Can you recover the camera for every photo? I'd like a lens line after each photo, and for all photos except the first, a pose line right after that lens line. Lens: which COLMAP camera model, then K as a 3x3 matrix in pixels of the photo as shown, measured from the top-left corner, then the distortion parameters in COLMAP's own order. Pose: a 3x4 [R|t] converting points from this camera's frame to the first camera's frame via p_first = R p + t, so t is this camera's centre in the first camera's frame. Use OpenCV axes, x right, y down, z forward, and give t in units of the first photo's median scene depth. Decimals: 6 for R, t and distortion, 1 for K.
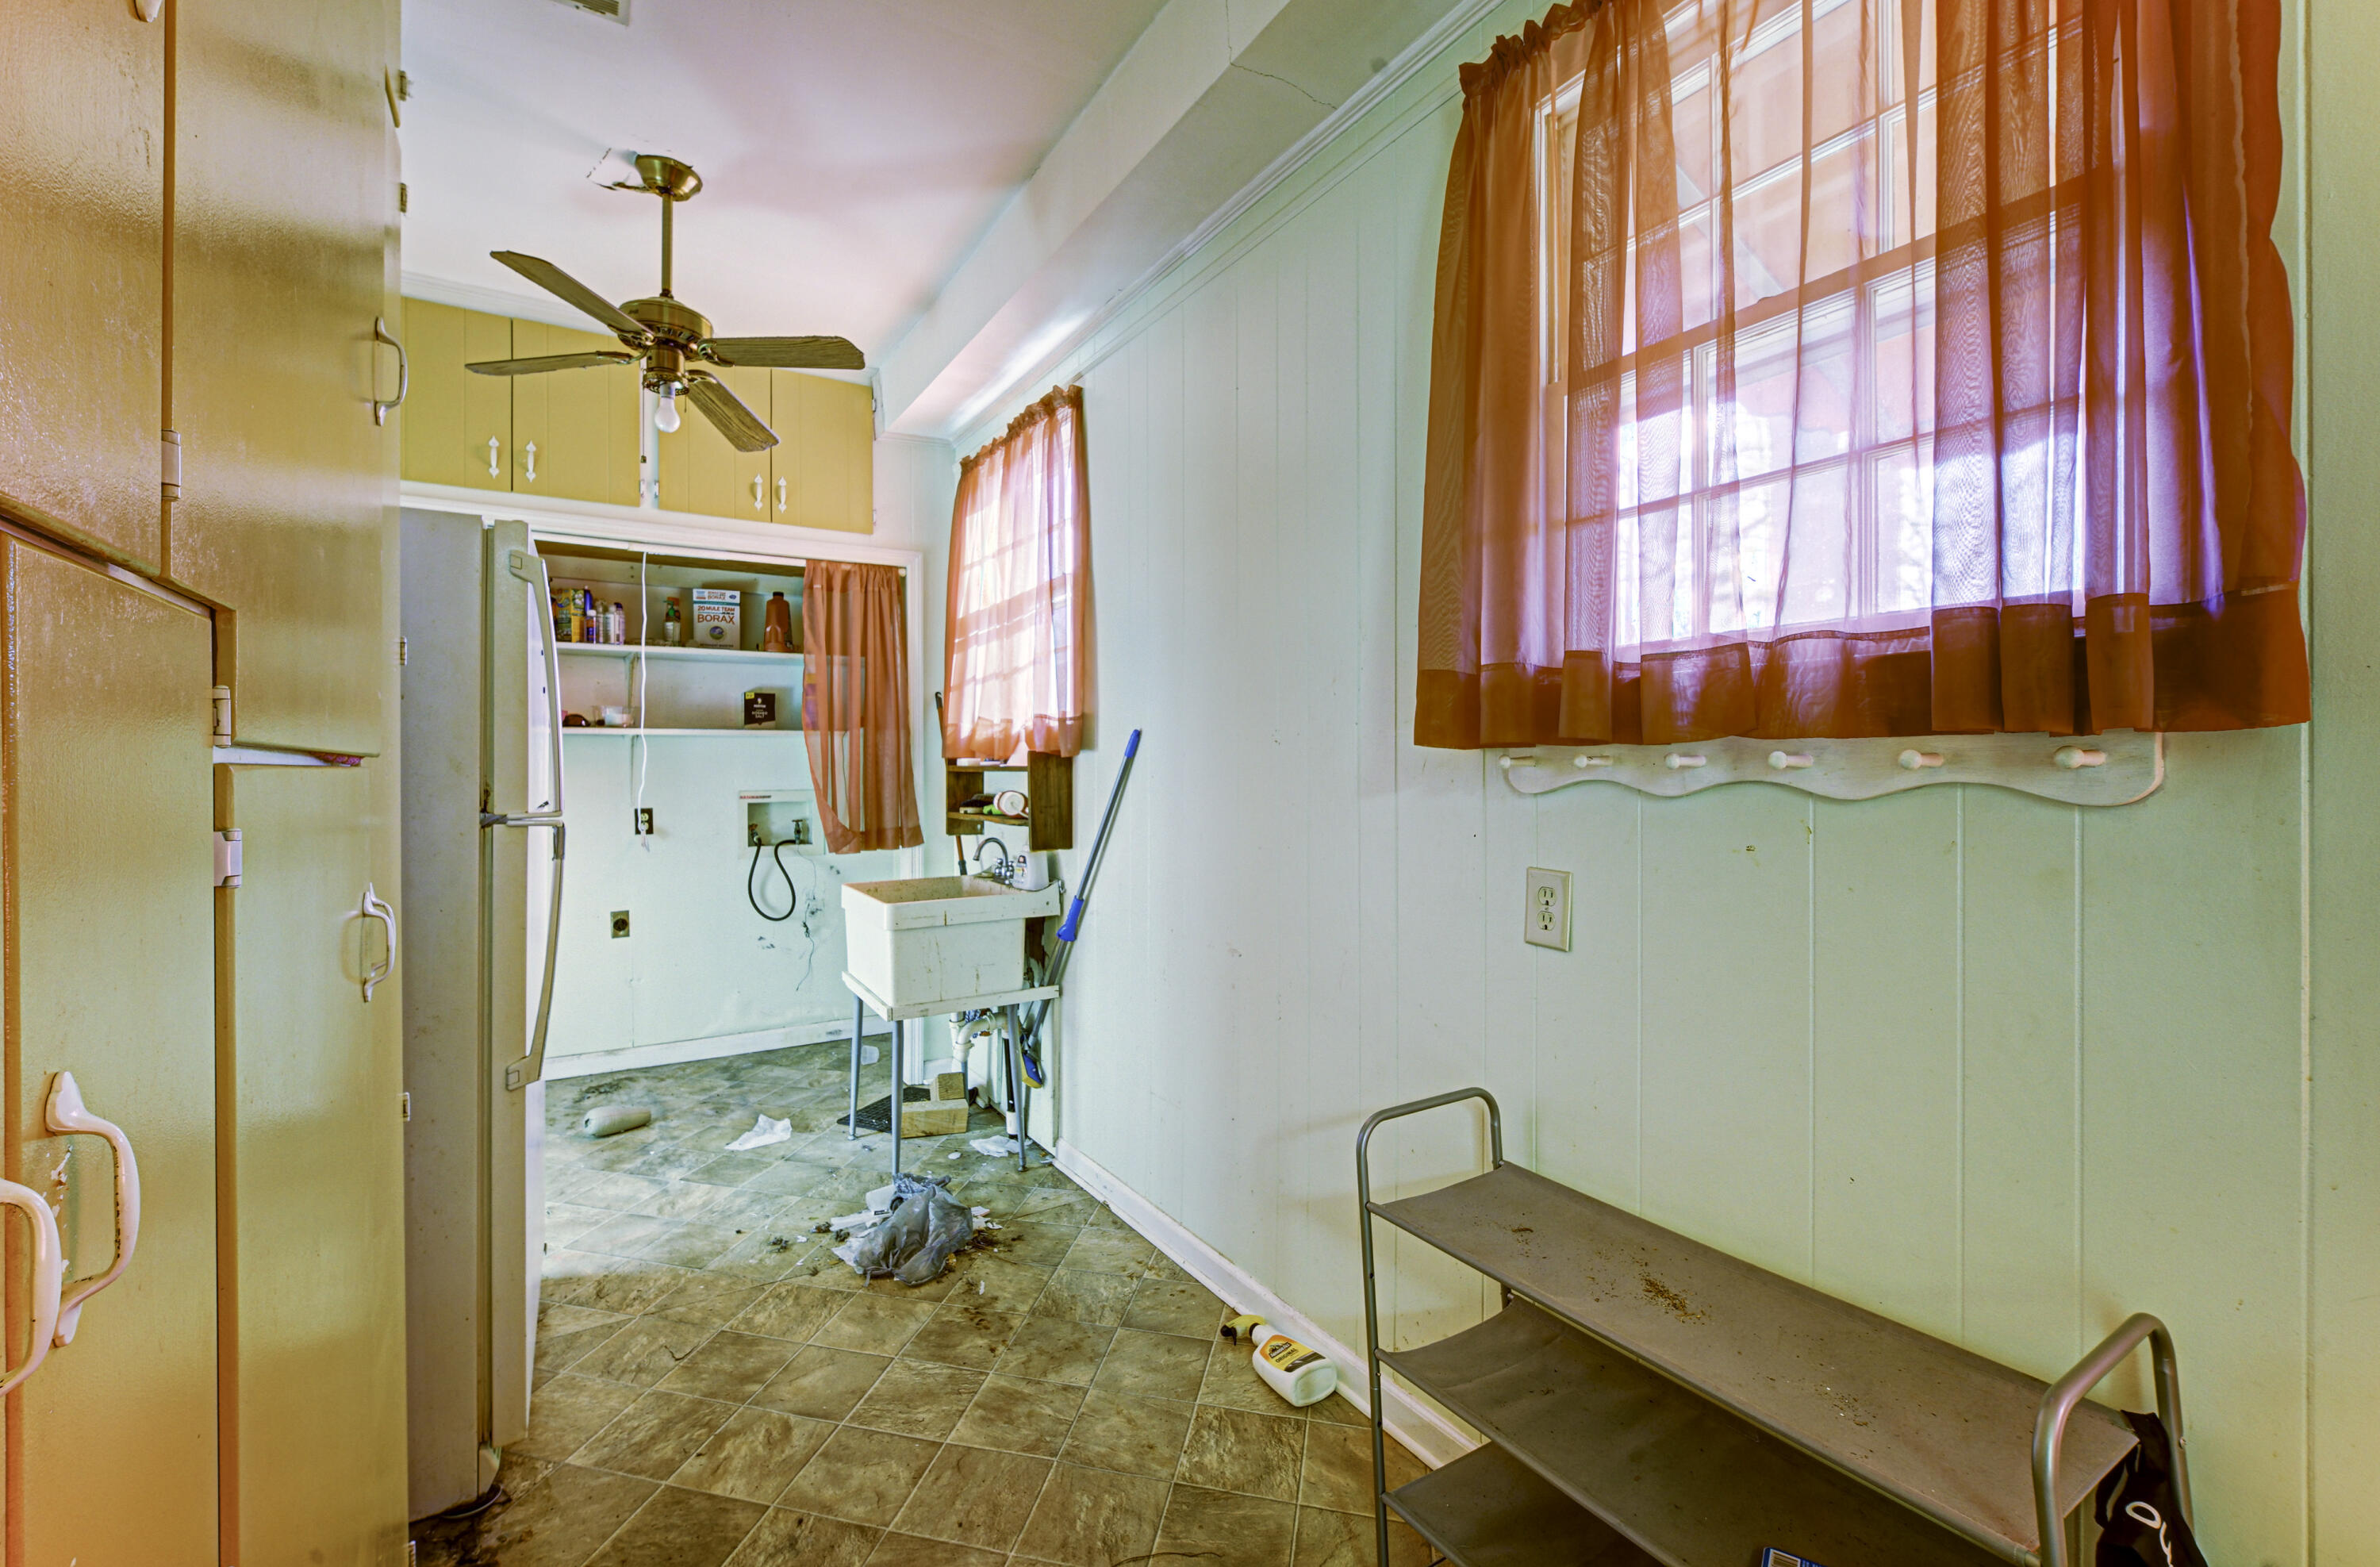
lens RADIAL K [[1006.9, 0, 1190.0], [0, 1006.9, 783.5], [0, 0, 1]] dist [-0.001217, -0.000068]
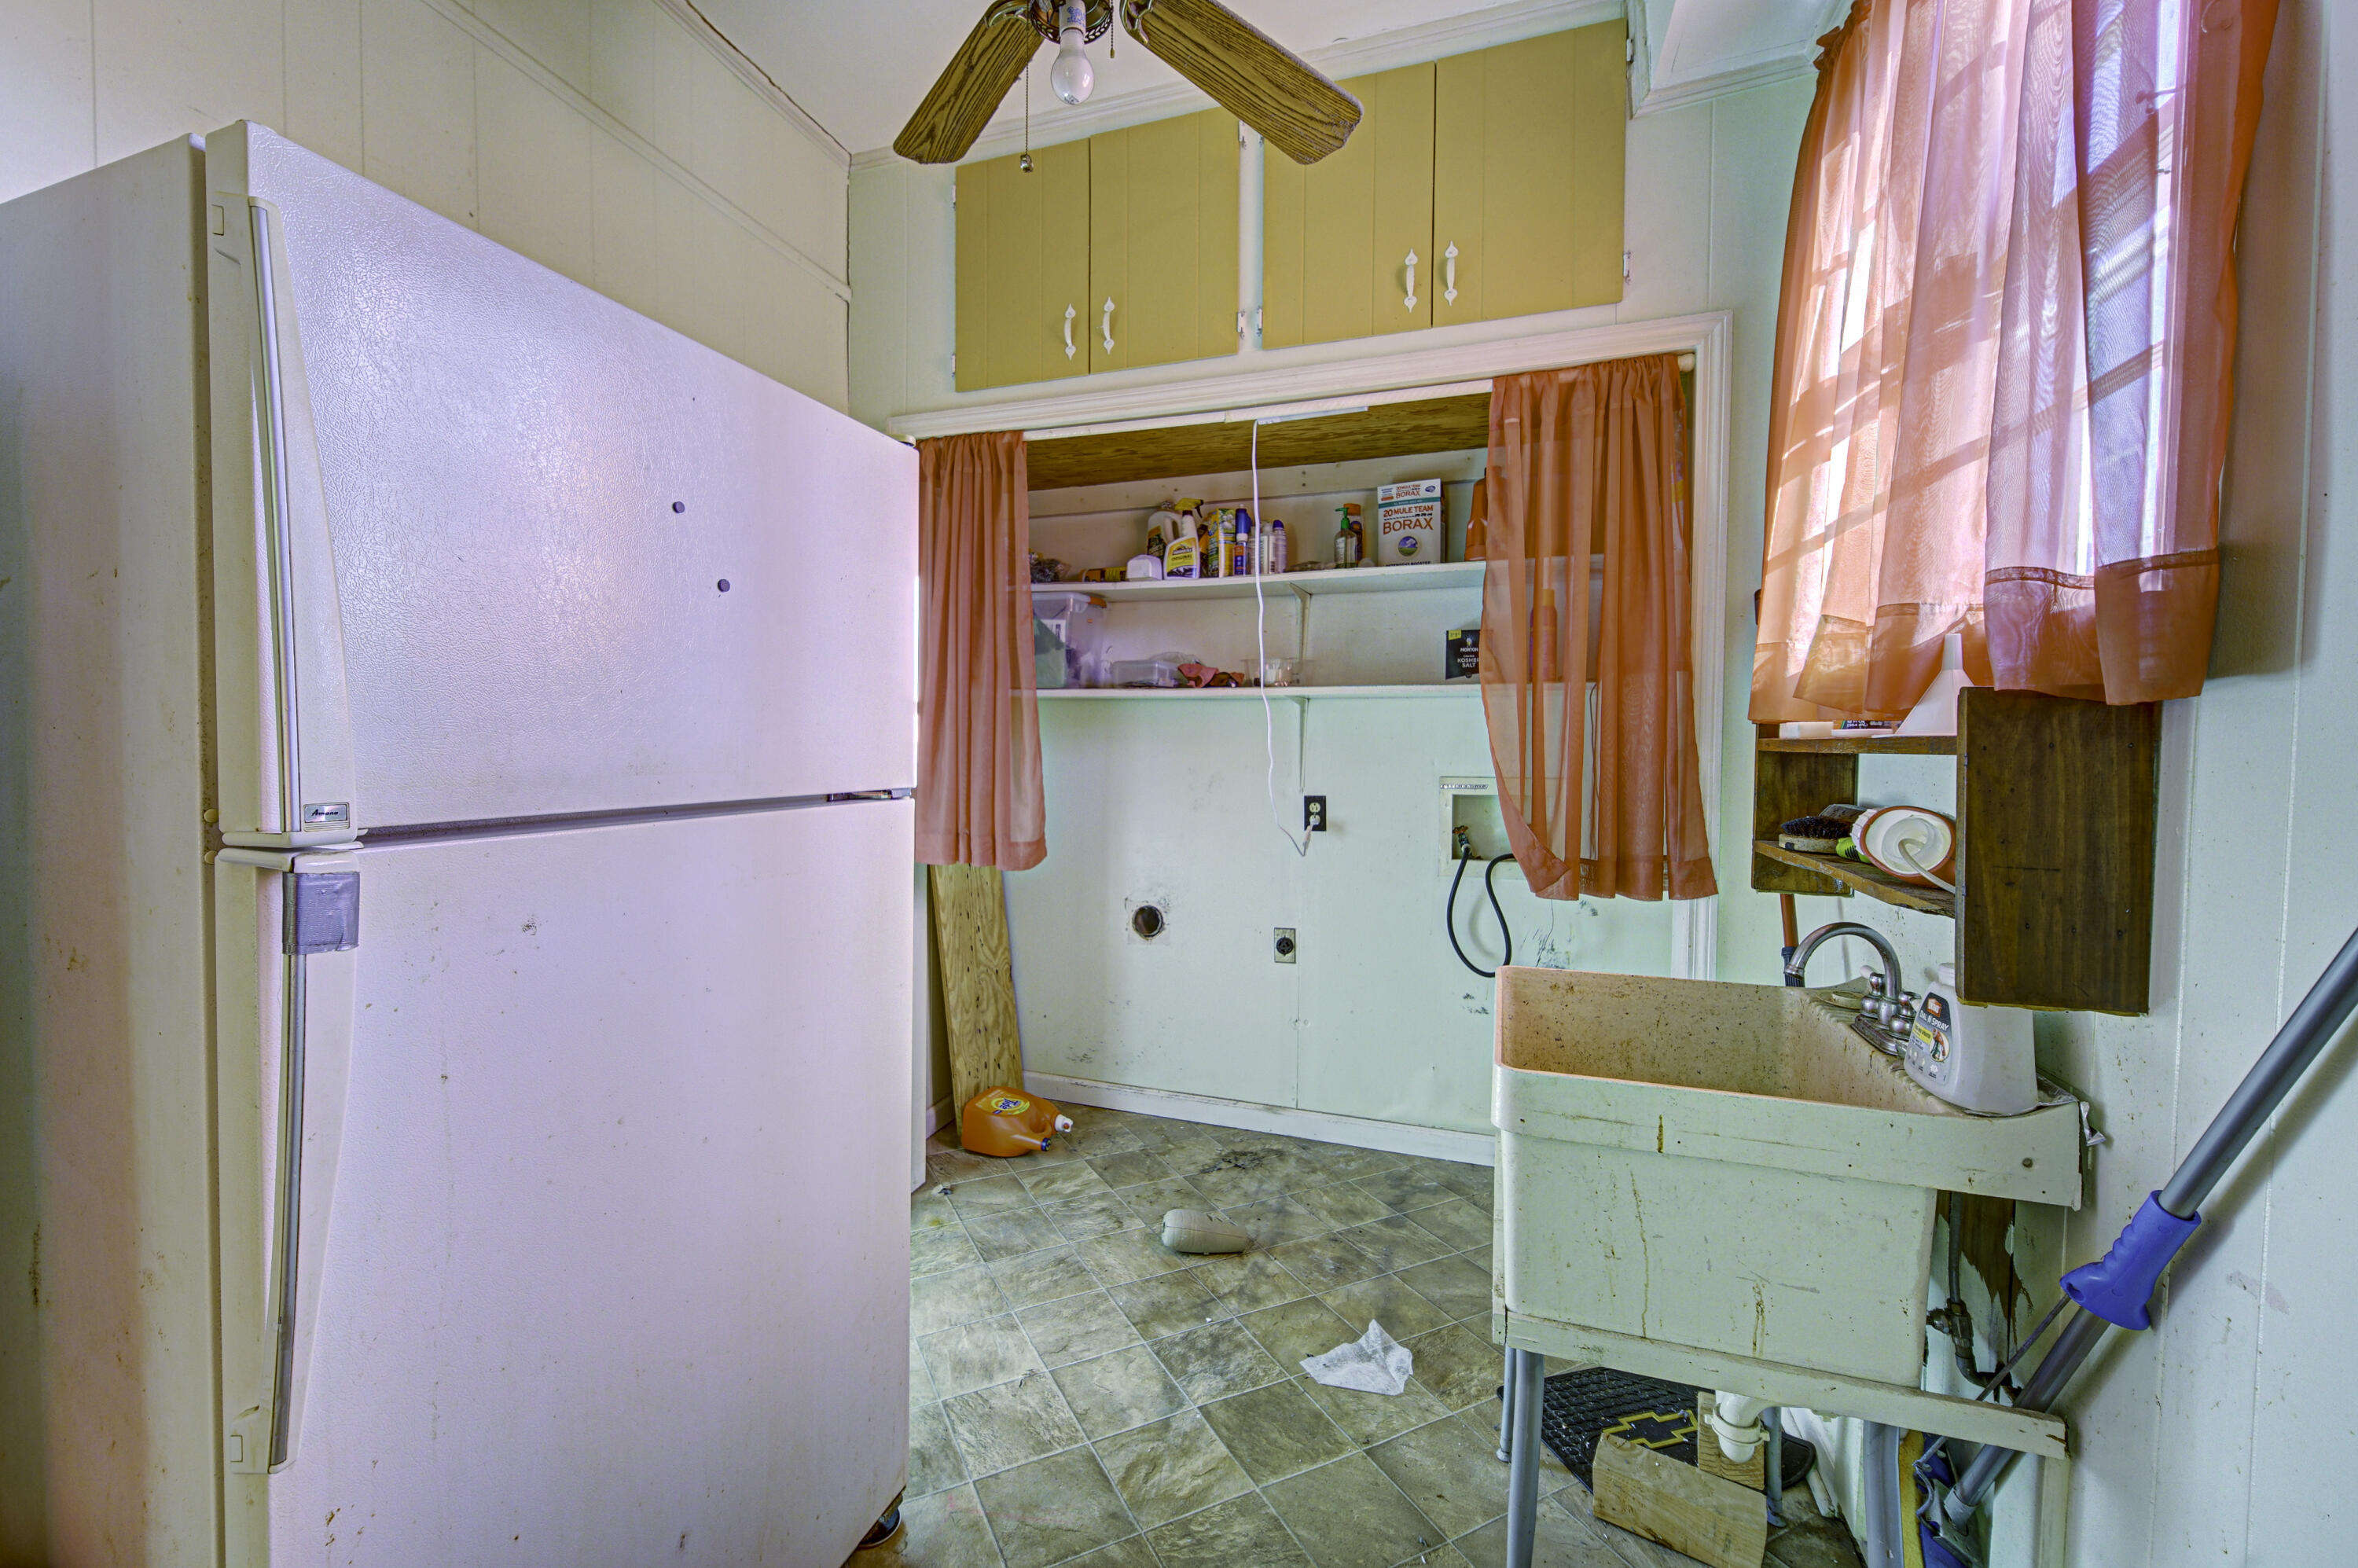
lens RADIAL K [[963.0, 0, 1118.8], [0, 963.0, 769.4], [0, 0, 1]] dist [-0.003003, -0.000364]
pose [[0.595467, 0.028050, -0.802890, -0.064385], [-0.022467, 0.999581, 0.018259, -0.005326], [0.803066, 0.007166, 0.595847, 0.521637]]
